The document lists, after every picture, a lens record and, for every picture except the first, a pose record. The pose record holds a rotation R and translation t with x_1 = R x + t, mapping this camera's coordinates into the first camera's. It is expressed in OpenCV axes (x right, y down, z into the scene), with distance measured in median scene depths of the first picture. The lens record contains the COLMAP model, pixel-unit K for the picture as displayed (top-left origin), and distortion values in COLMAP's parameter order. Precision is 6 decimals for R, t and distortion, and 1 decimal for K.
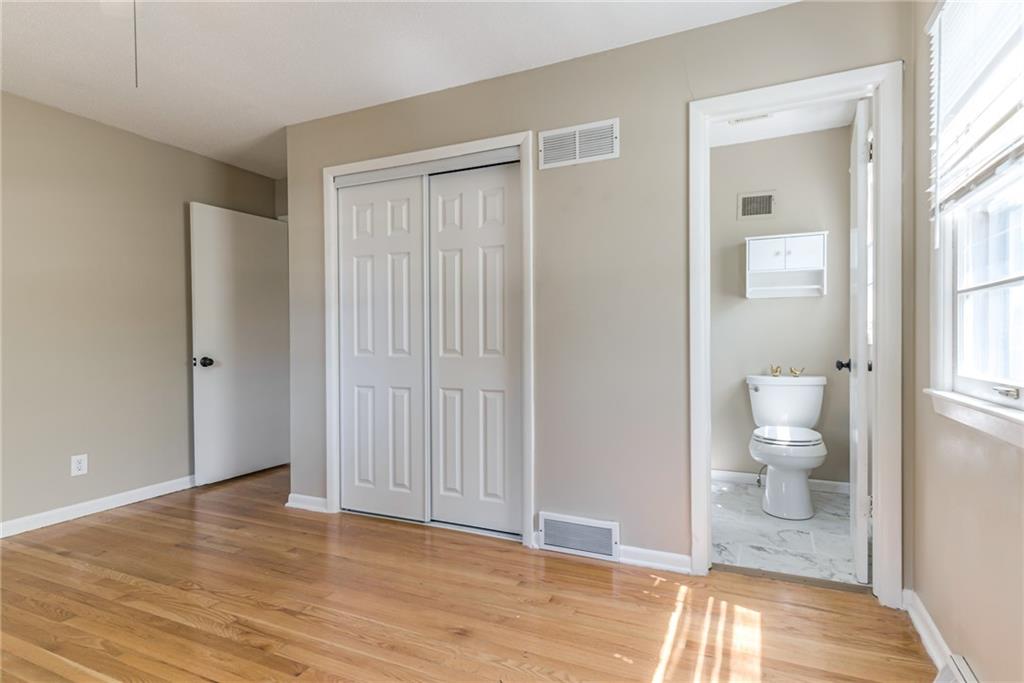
lens RADIAL K [[516.4, 0, 512.9], [0, 516.4, 342.9], [0, 0, 1]] dist [0.001510, -0.000164]
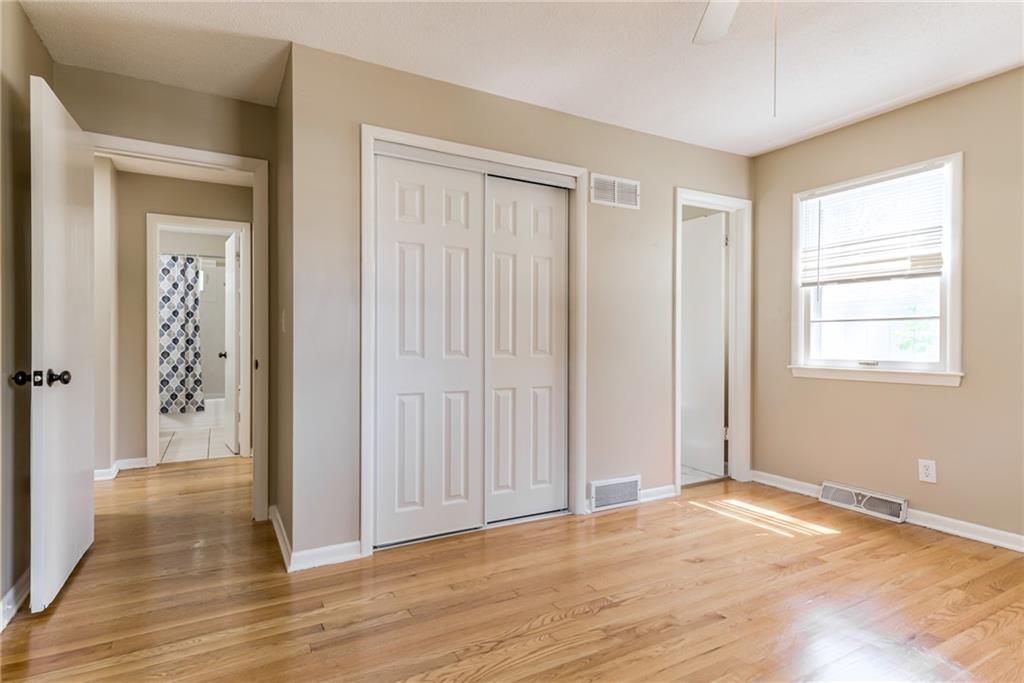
lens RADIAL K [[516.4, 0, 512.9], [0, 516.4, 342.9], [0, 0, 1]] dist [0.001510, -0.000164]
pose [[0.610571, 0.005926, 0.791939, -1.026917], [0.001995, 0.999957, -0.009021, 0.008475], [-0.791959, 0.007088, 0.610533, 0.398756]]
